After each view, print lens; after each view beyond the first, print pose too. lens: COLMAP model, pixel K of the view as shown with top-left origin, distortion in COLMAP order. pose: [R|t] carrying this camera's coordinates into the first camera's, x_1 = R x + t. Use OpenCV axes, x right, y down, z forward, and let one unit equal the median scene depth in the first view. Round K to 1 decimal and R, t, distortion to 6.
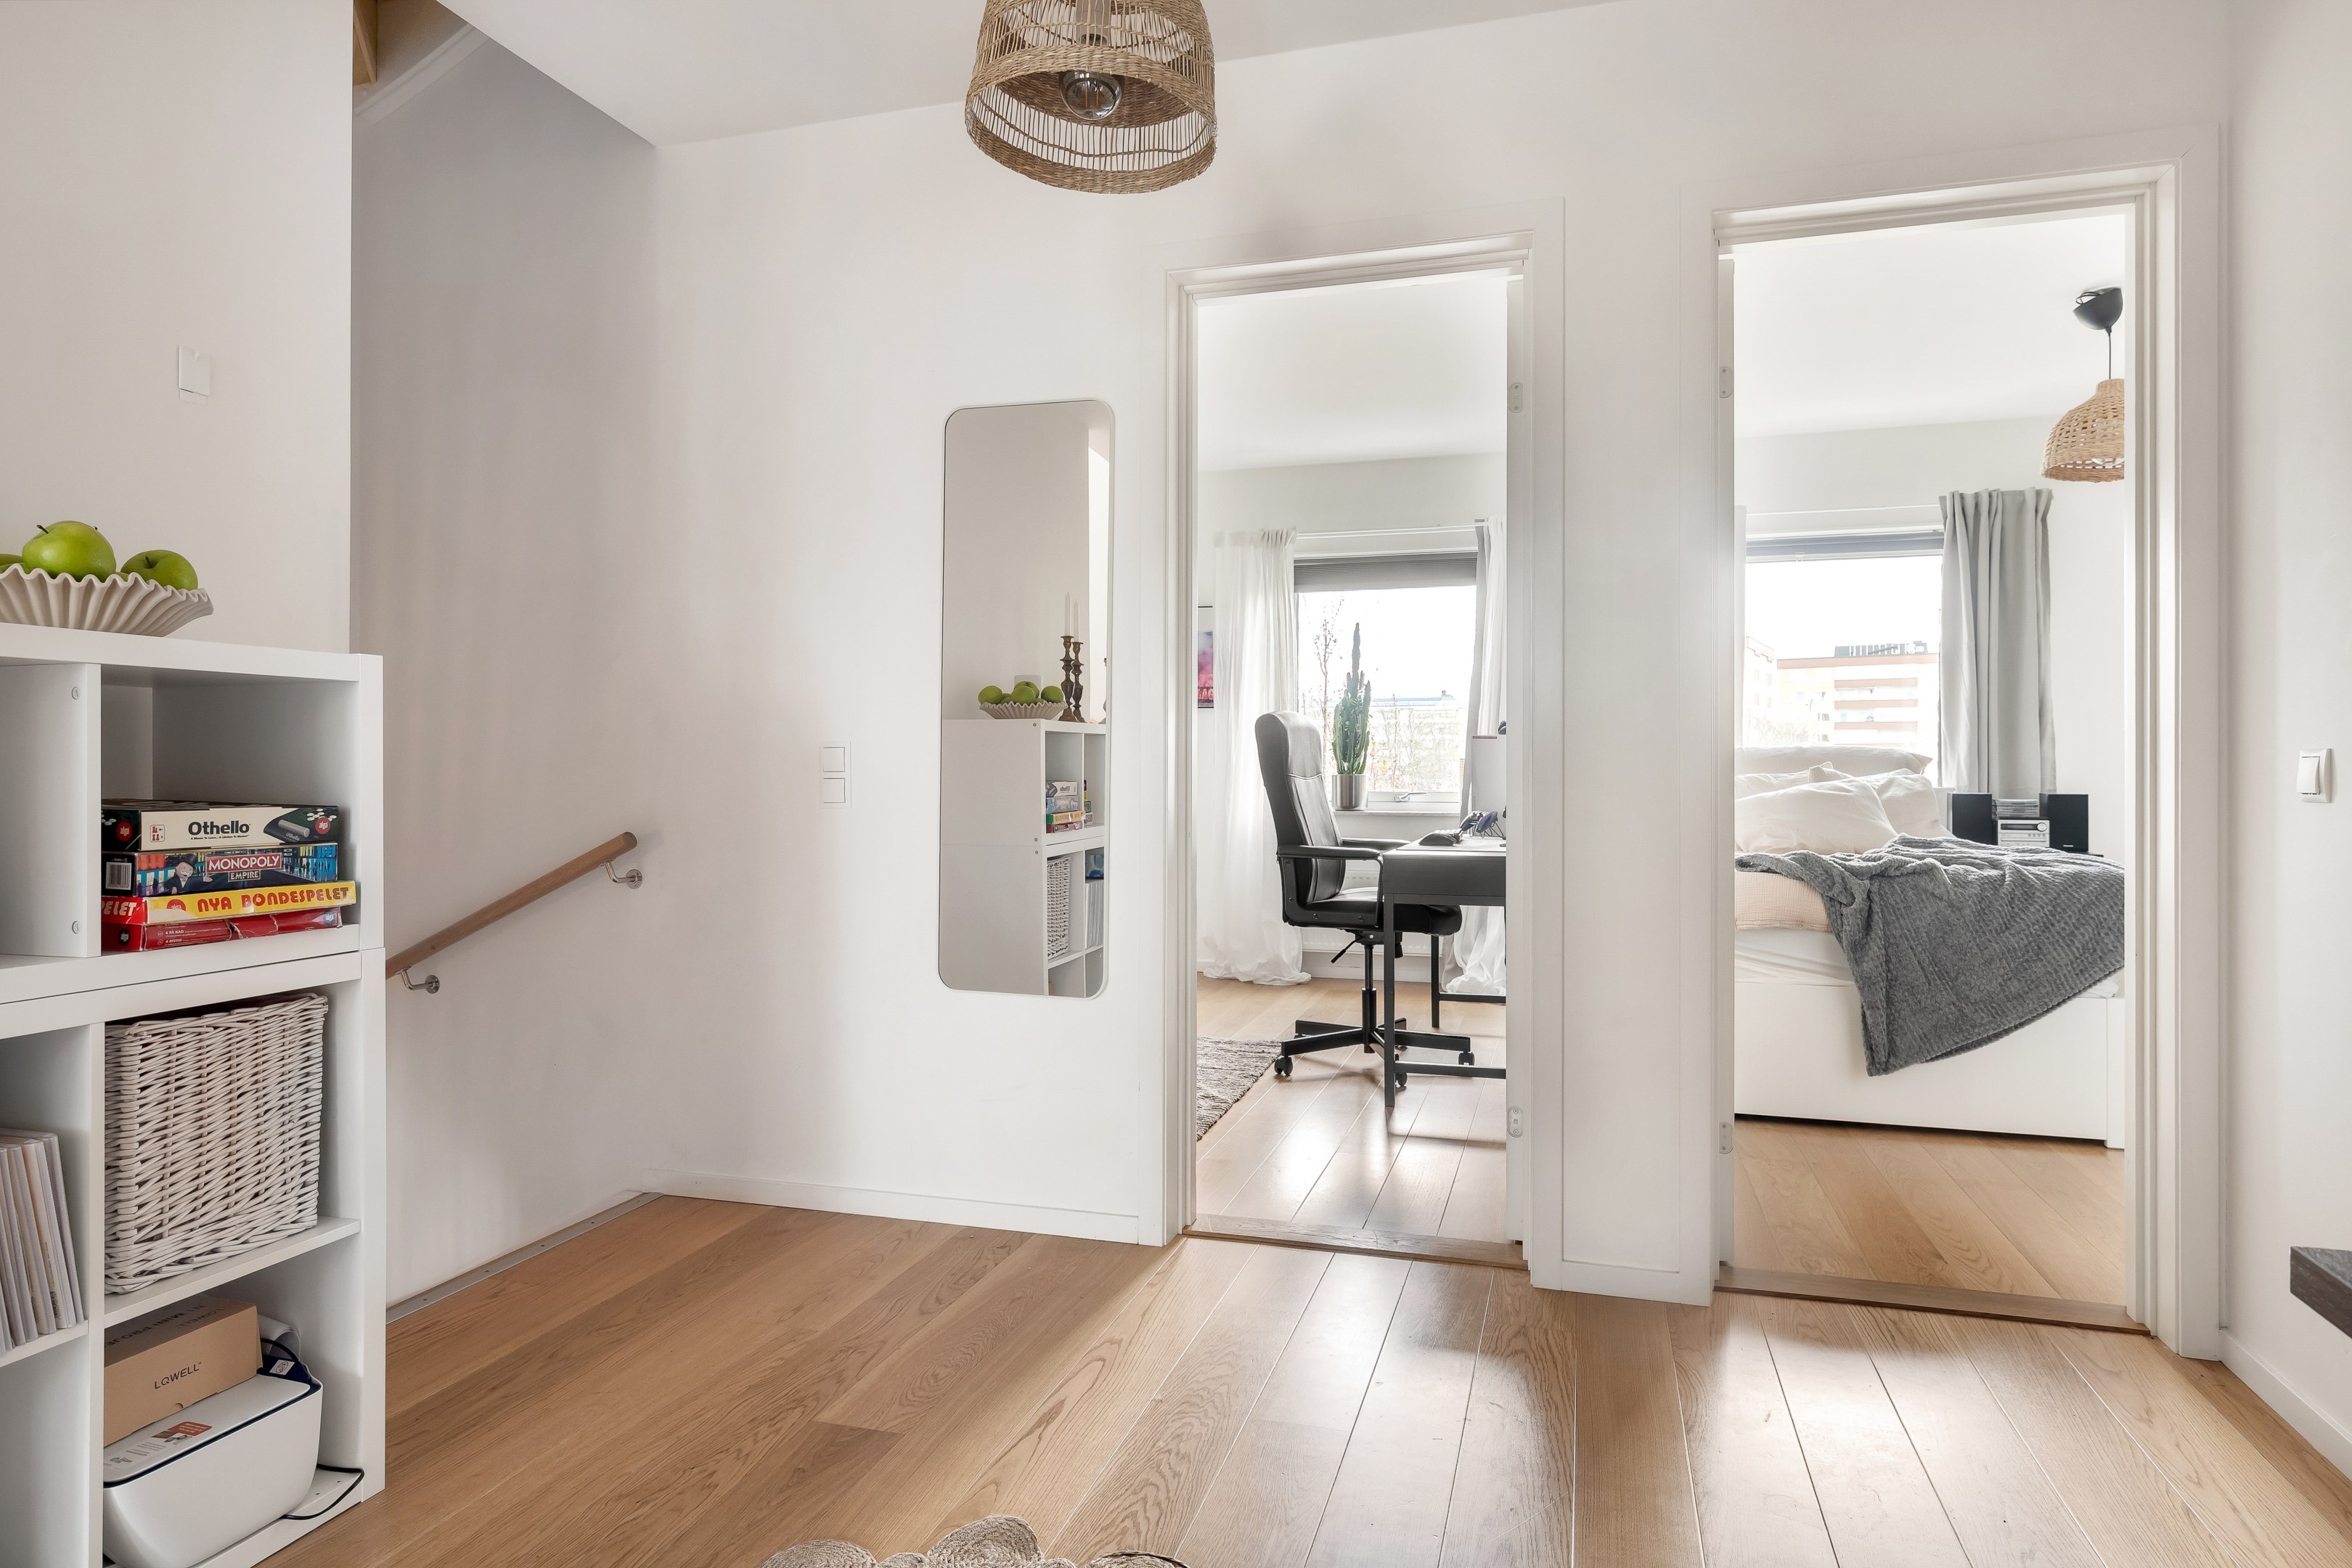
lens RADIAL K [[1365.7, 0, 1176.0], [0, 1365.7, 784.0], [0, 0, 1]] dist [-0.001696, -0.000373]
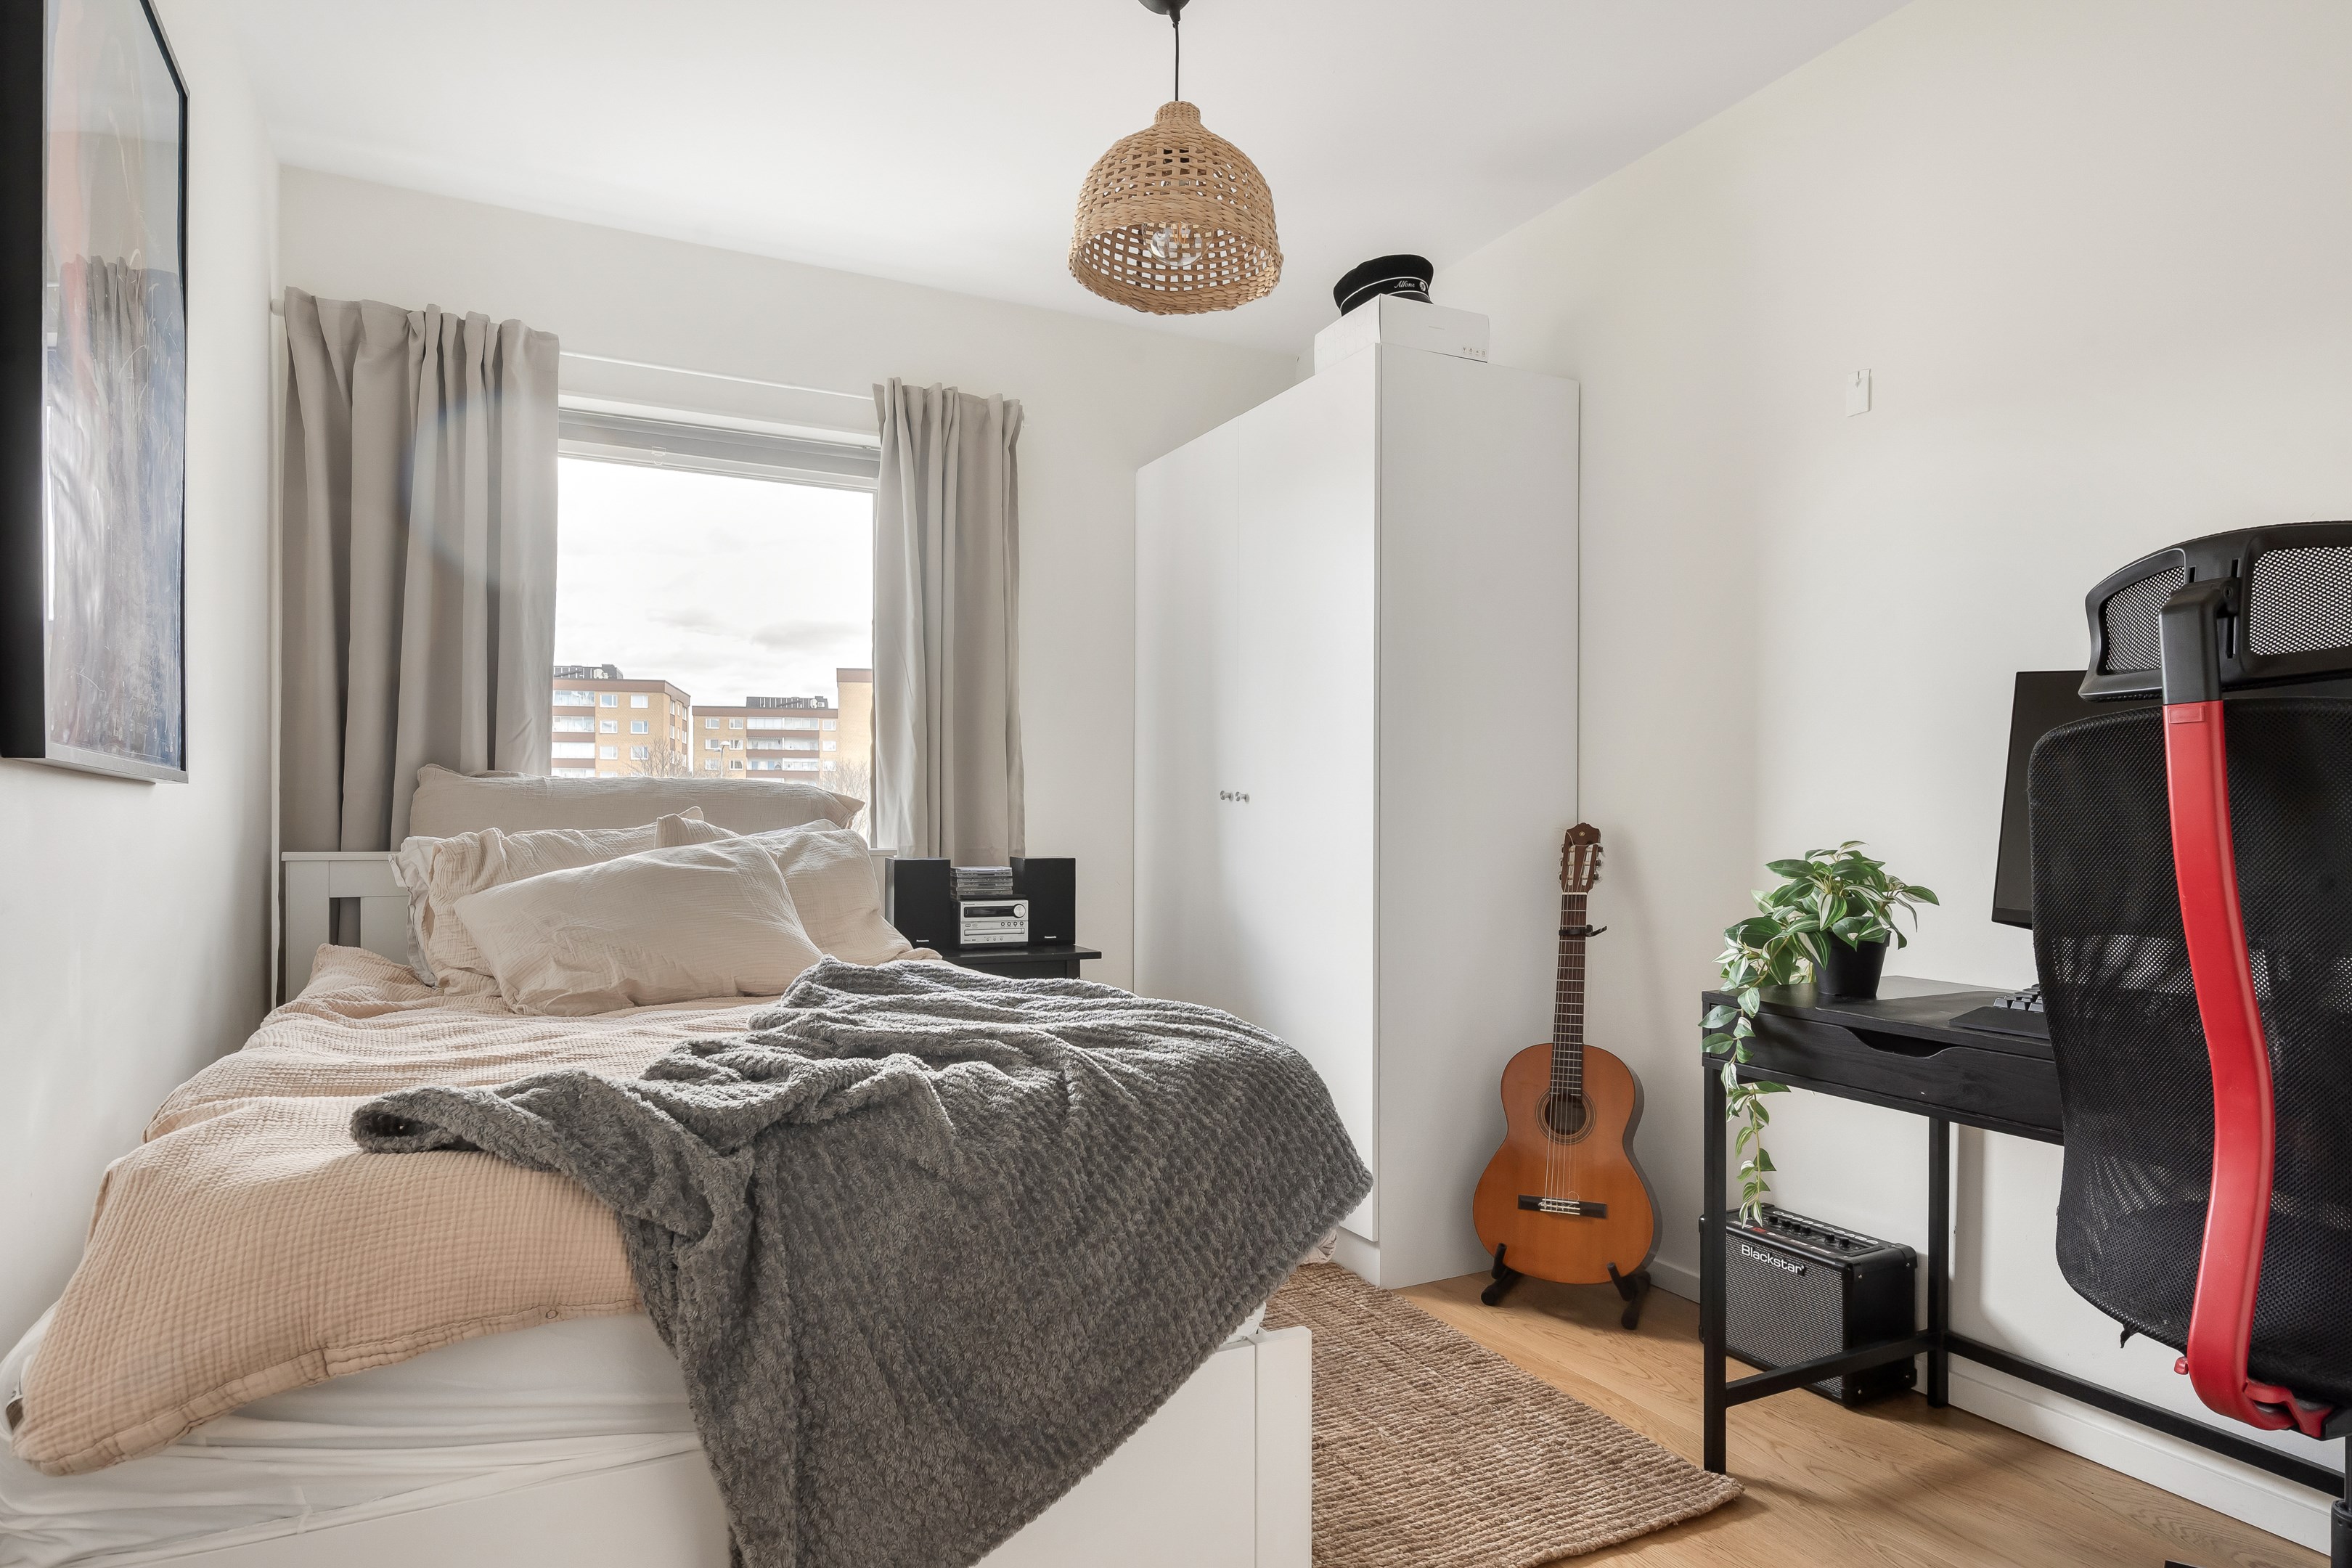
lens RADIAL K [[1365.7, 0, 1176.0], [0, 1365.7, 784.0], [0, 0, 1]] dist [-0.001696, -0.000373]
pose [[0.729045, 0.017137, 0.684251, 0.252157], [0.005630, 0.999503, -0.031031, -0.007512], [-0.684442, 0.026475, 0.728586, 0.487285]]
